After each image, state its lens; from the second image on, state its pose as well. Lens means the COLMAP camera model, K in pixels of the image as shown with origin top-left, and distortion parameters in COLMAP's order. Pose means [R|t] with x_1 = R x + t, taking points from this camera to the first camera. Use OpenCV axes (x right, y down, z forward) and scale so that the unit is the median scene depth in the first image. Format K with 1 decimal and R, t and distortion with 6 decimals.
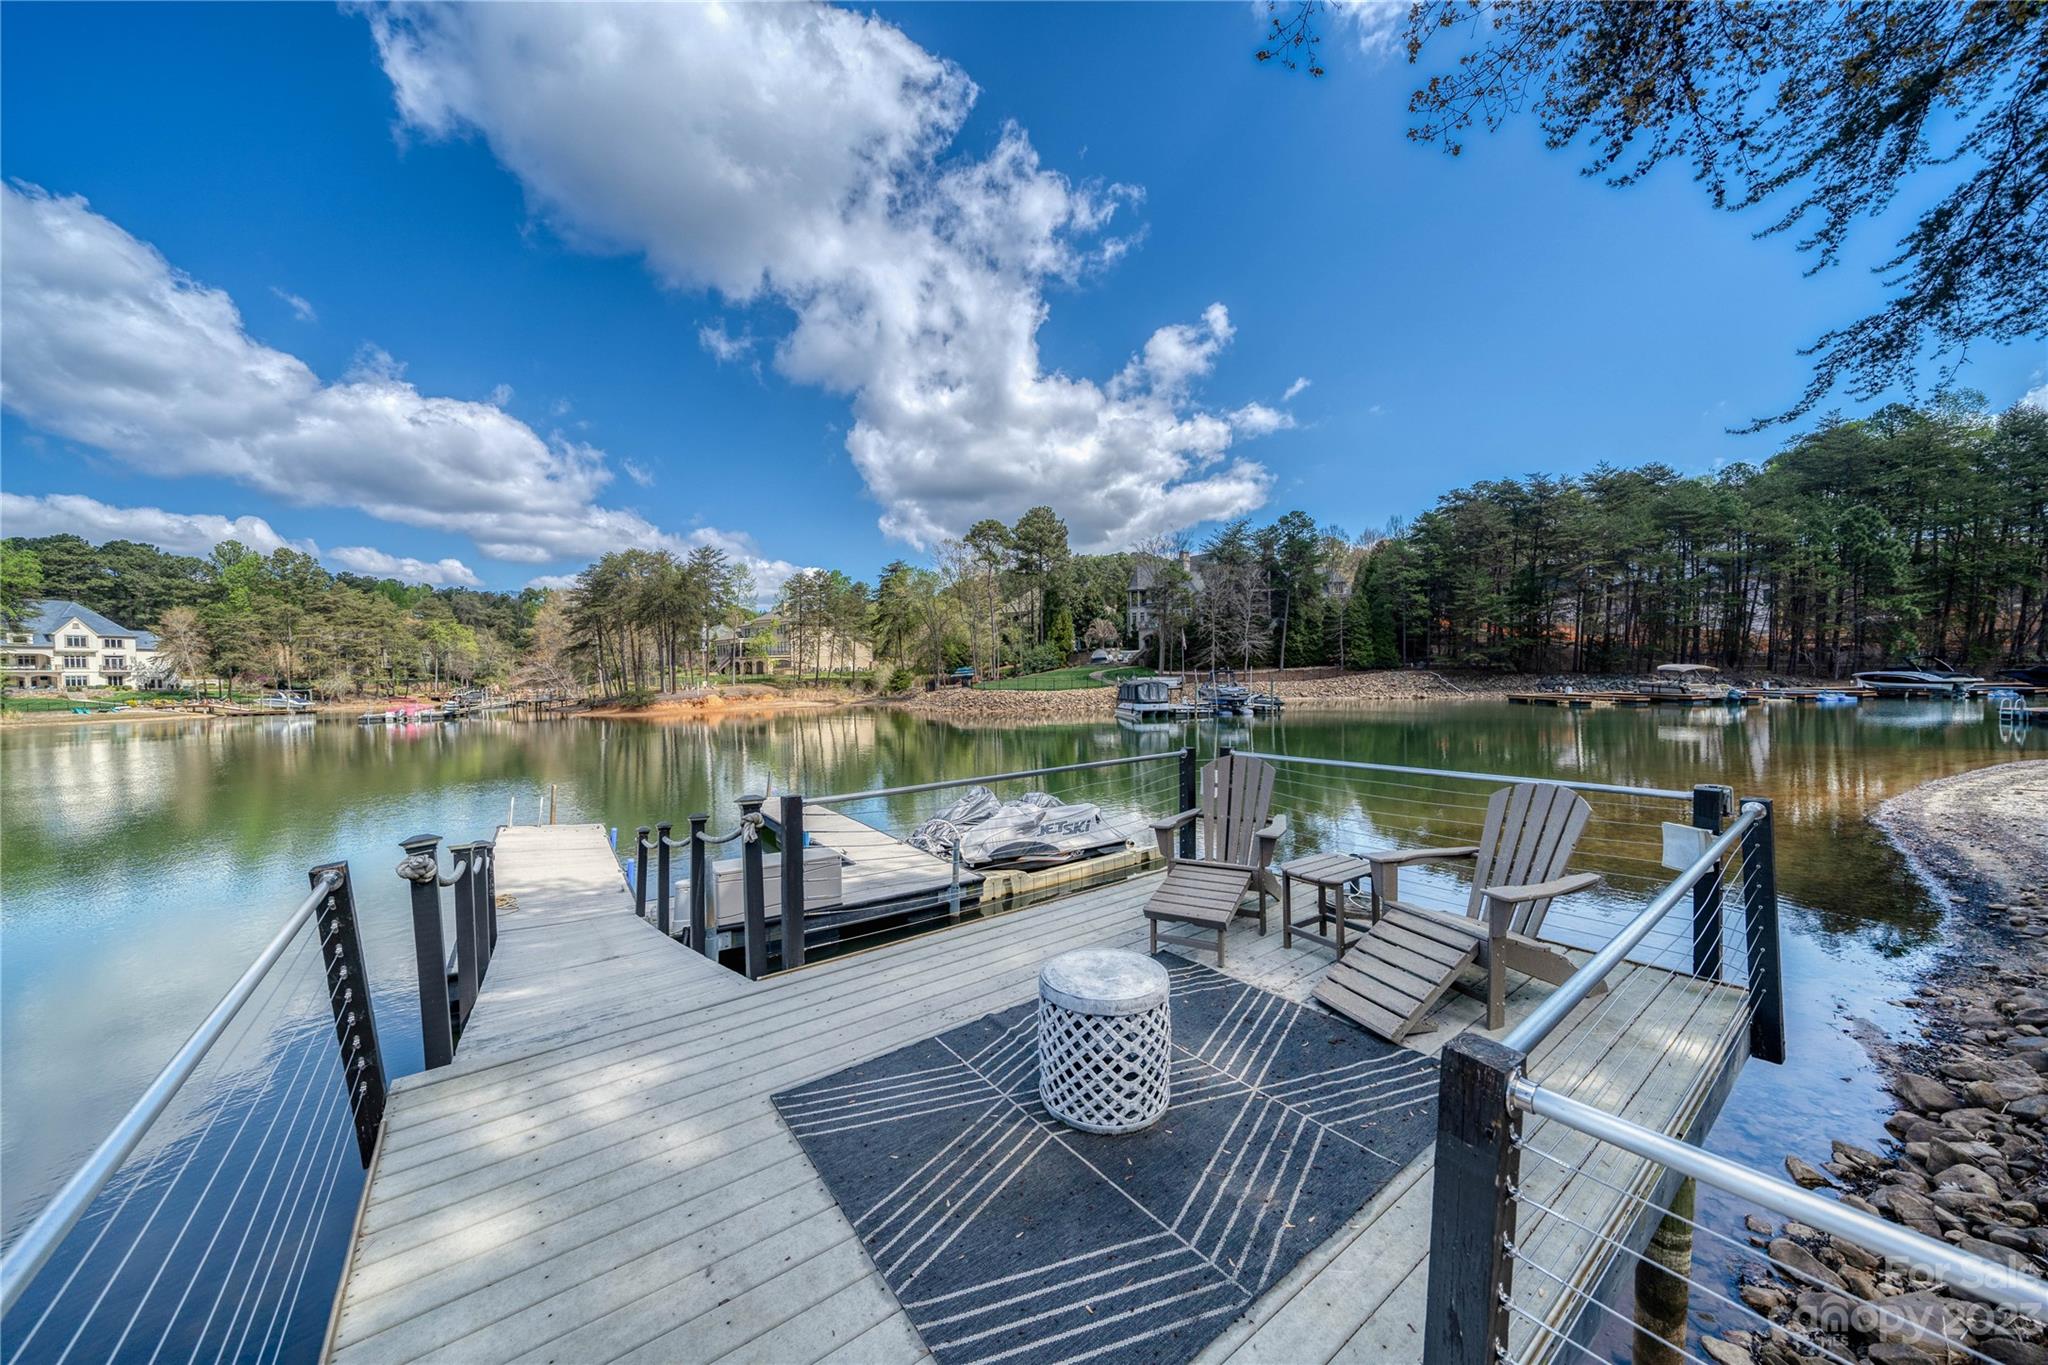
lens RADIAL K [[721.5, 0, 1028.8], [0, 721.5, 689.1], [0, 0, 1]] dist [-0.006626, 0.000363]
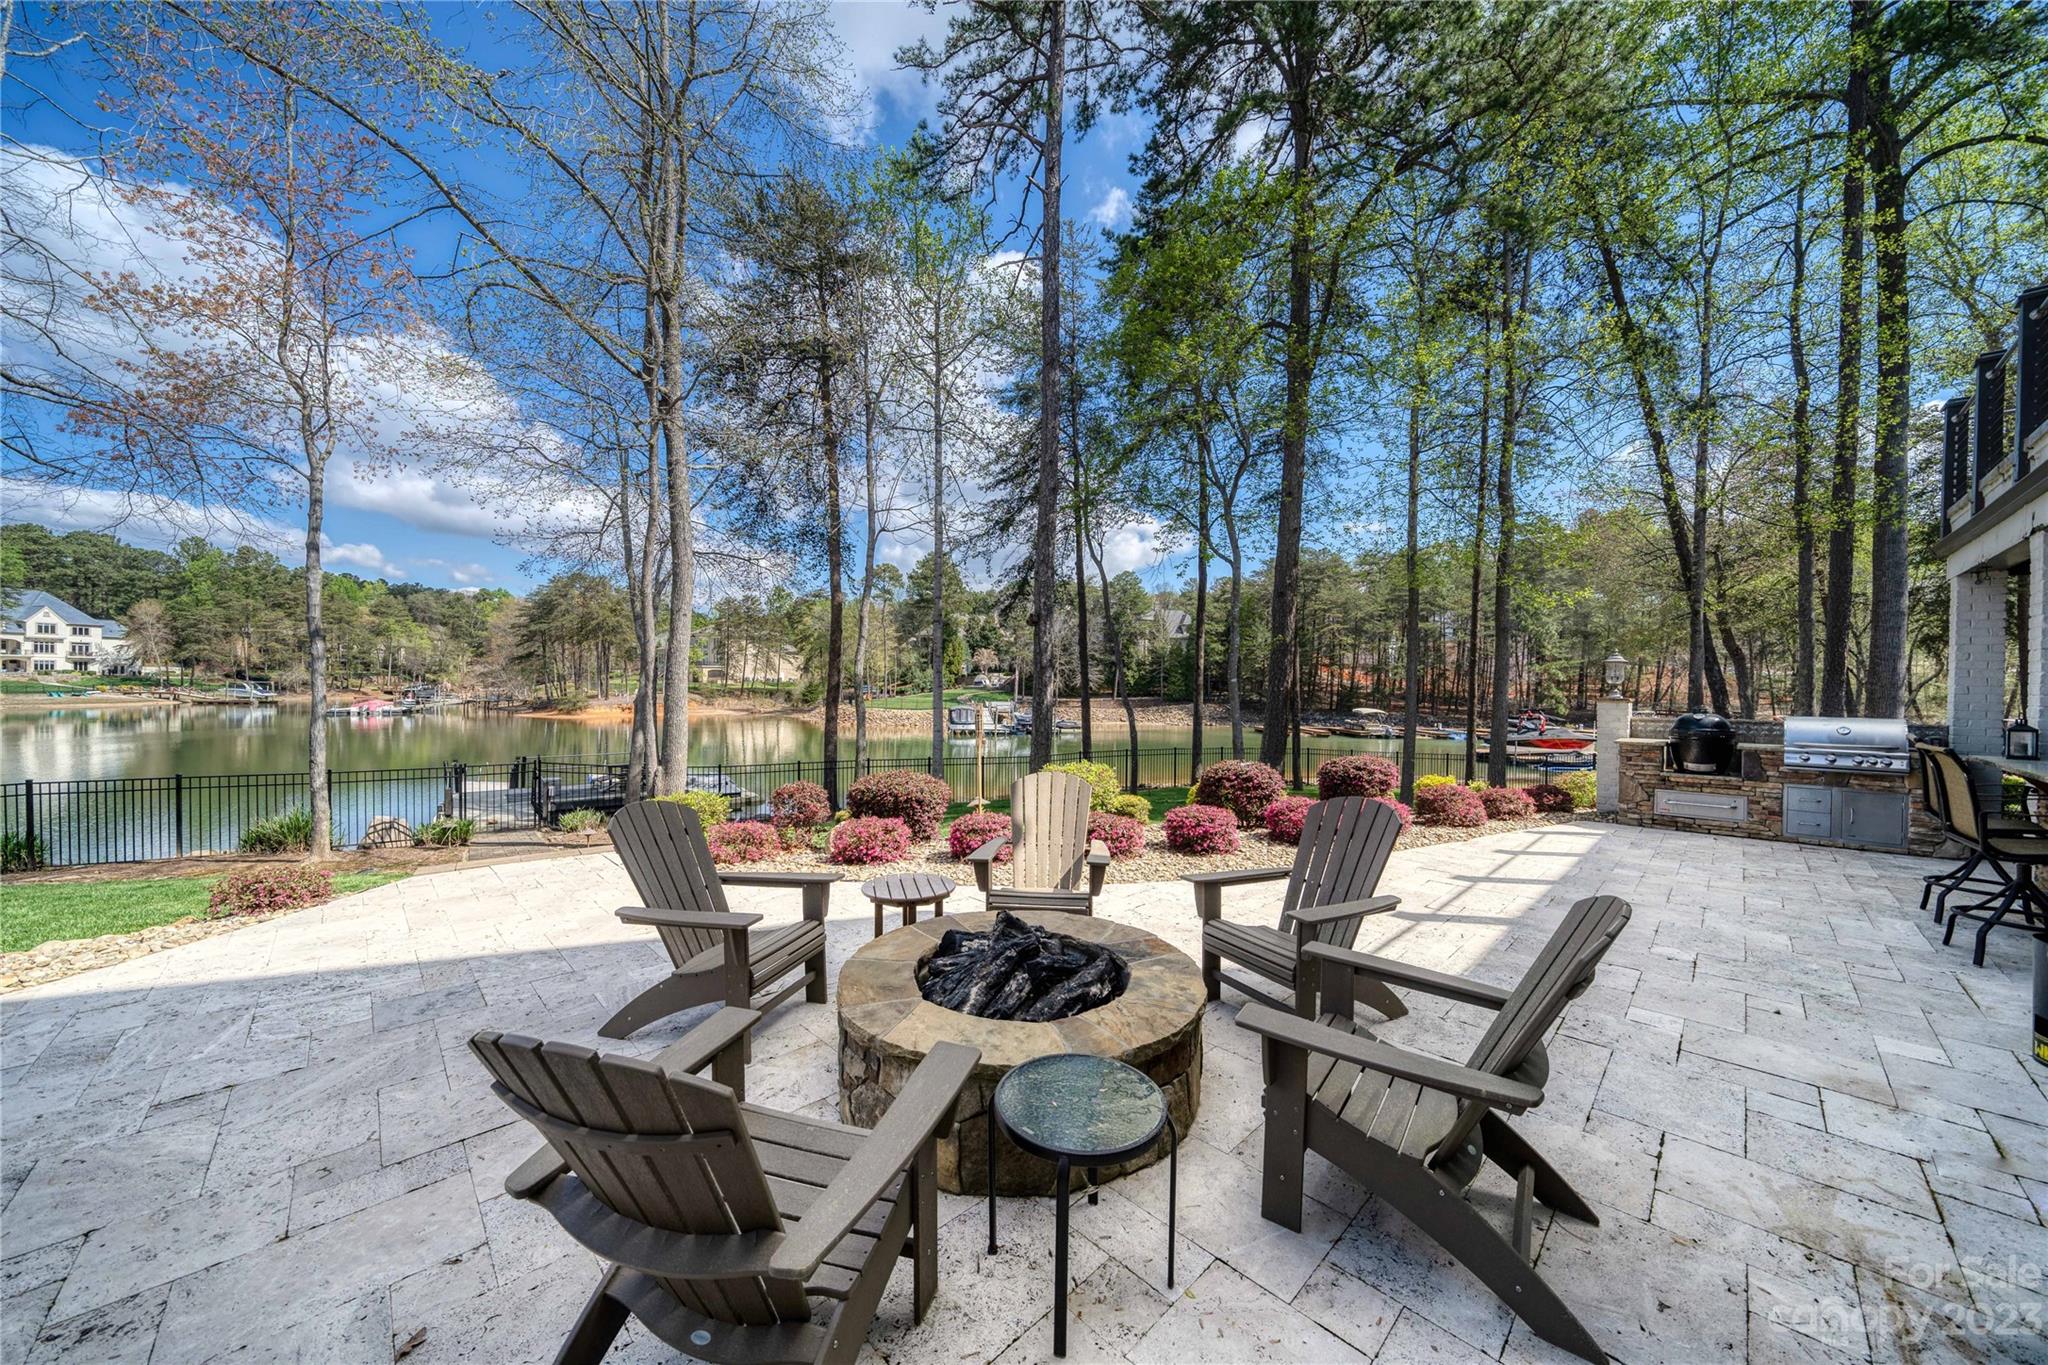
lens RADIAL K [[721.5, 0, 1024.6], [0, 721.5, 692.2], [0, 0, 1]] dist [-0.006626, 0.000363]
pose [[0.998485, 0.035715, 0.041861, 0.090972], [-0.035304, 0.999321, -0.010503, -0.011798], [-0.042207, 0.009009, 0.999068, -0.131557]]
